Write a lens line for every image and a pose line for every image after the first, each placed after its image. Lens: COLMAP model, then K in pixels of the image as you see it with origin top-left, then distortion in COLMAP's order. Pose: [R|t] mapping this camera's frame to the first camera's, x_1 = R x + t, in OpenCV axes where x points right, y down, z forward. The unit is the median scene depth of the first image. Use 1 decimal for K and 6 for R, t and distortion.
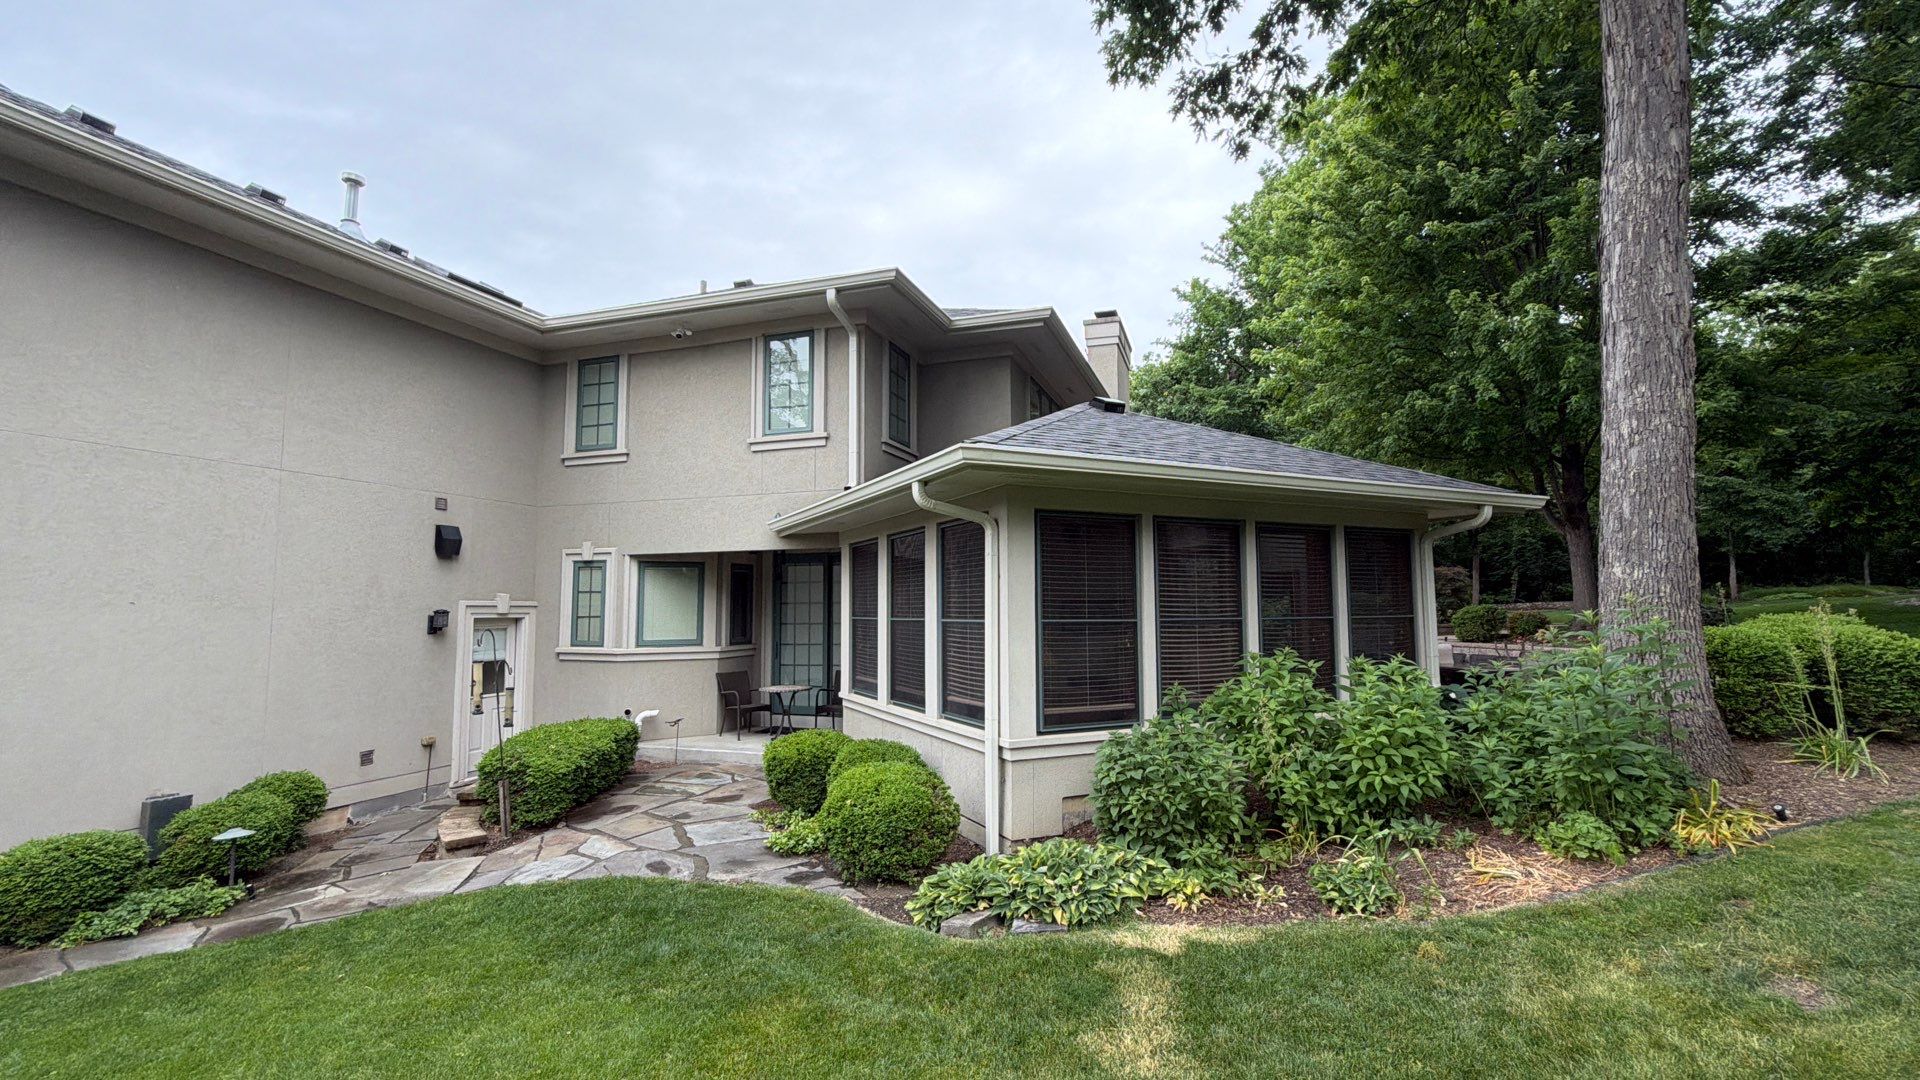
lens RADIAL K [[824.6, 0, 960.0], [0, 824.6, 540.0], [0, 0, 1]] dist [0.002546, 0.000438]
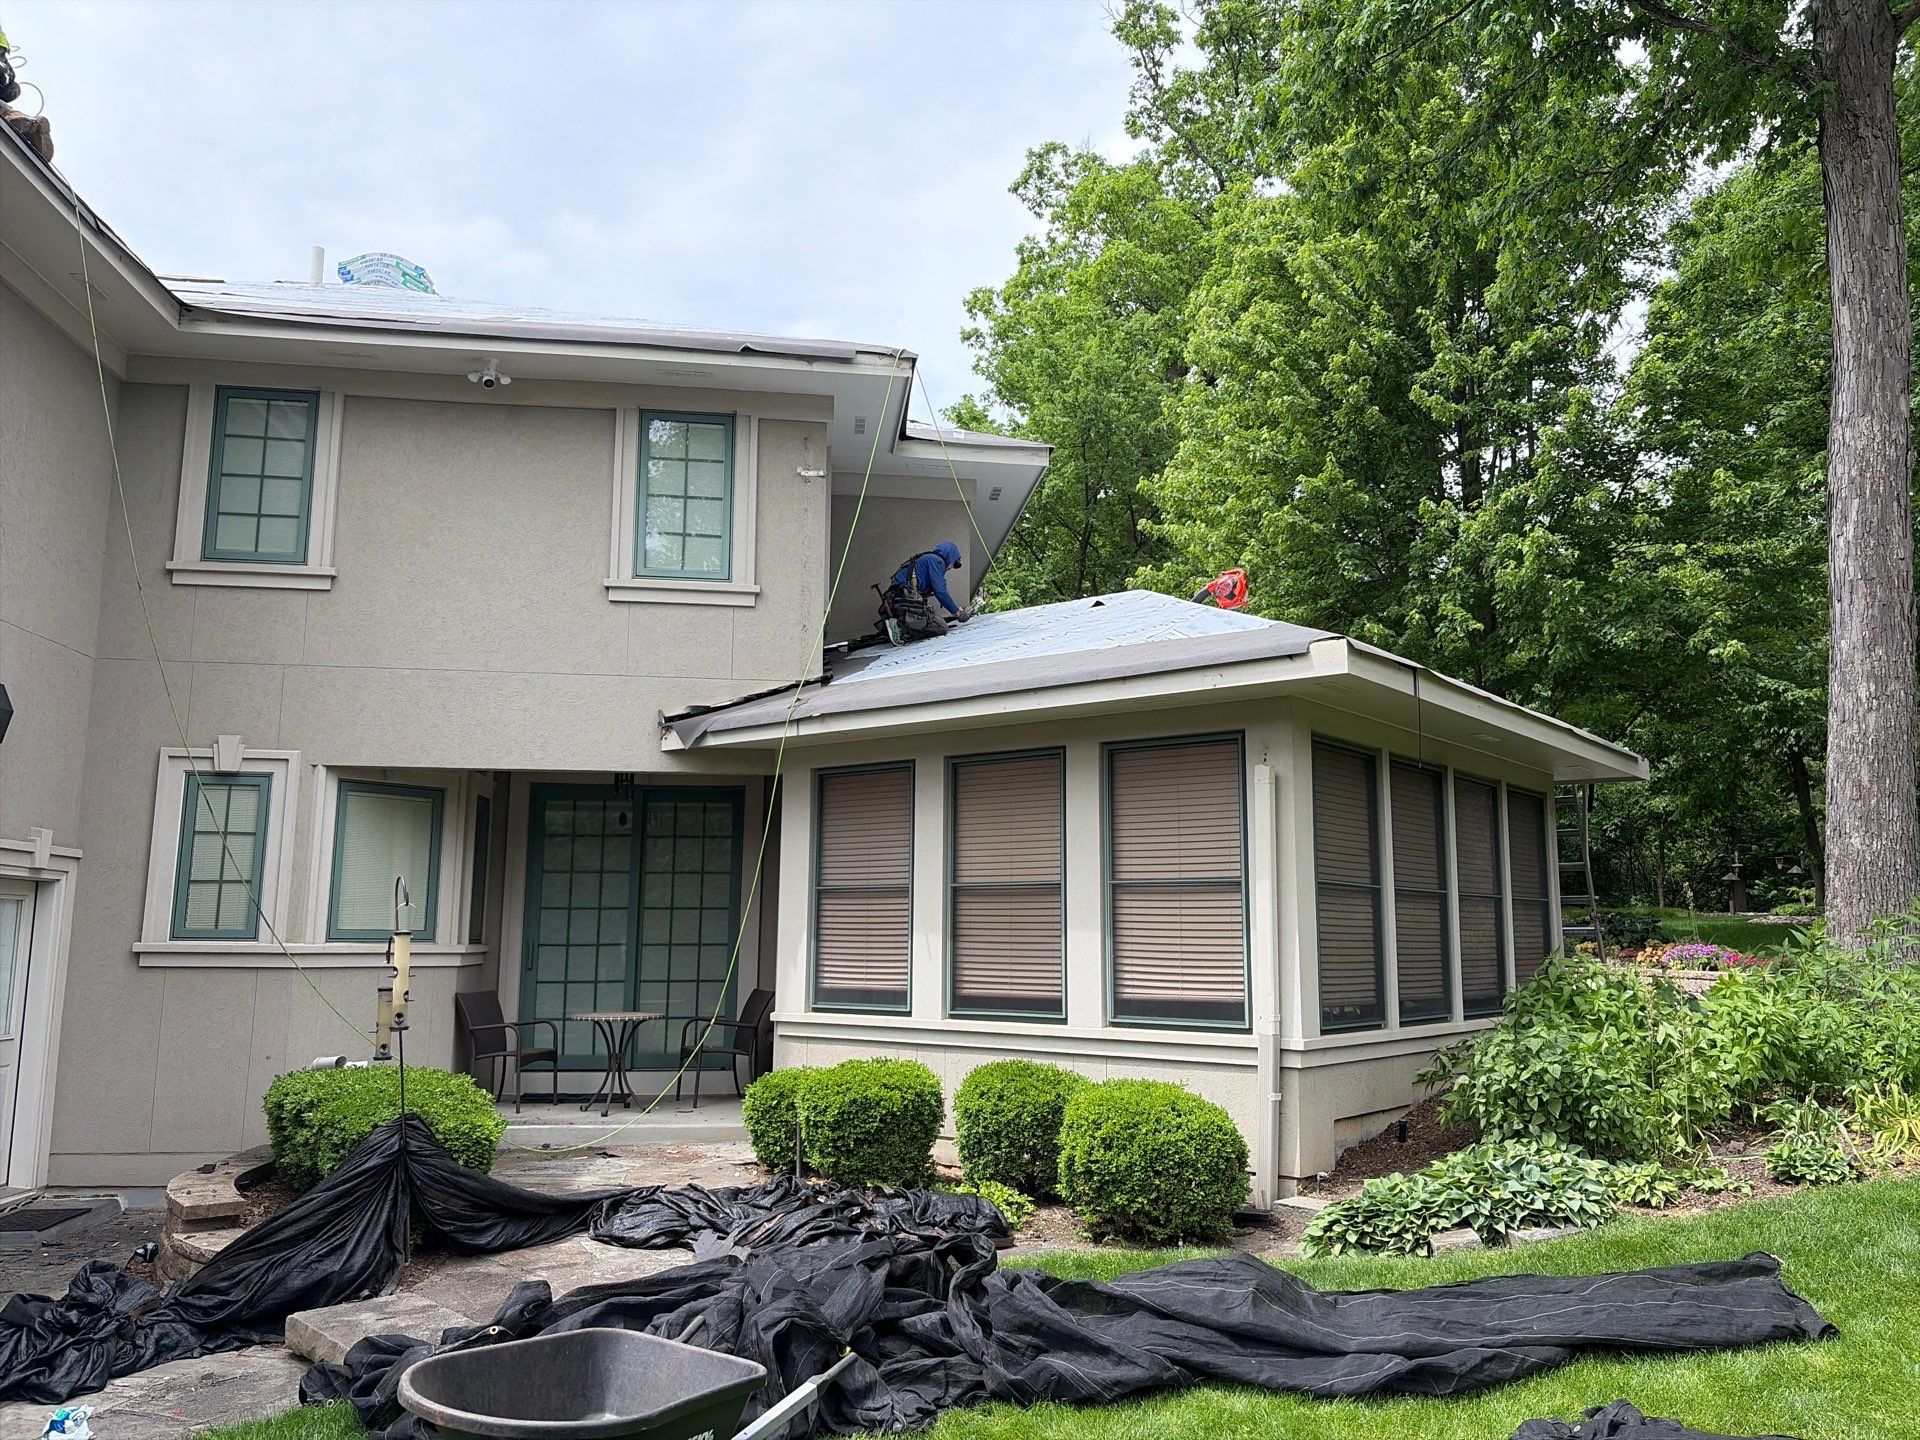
lens RADIAL K [[1483.5, 0, 960.0], [0, 1483.5, 720.0], [0, 0, 1]] dist [0.043012, -0.065652]
pose [[0.895344, 0.076748, 0.438712, -0.465854], [-0.049053, 0.996041, -0.074138, 0.040242], [-0.442665, 0.044859, 0.895564, -0.041573]]
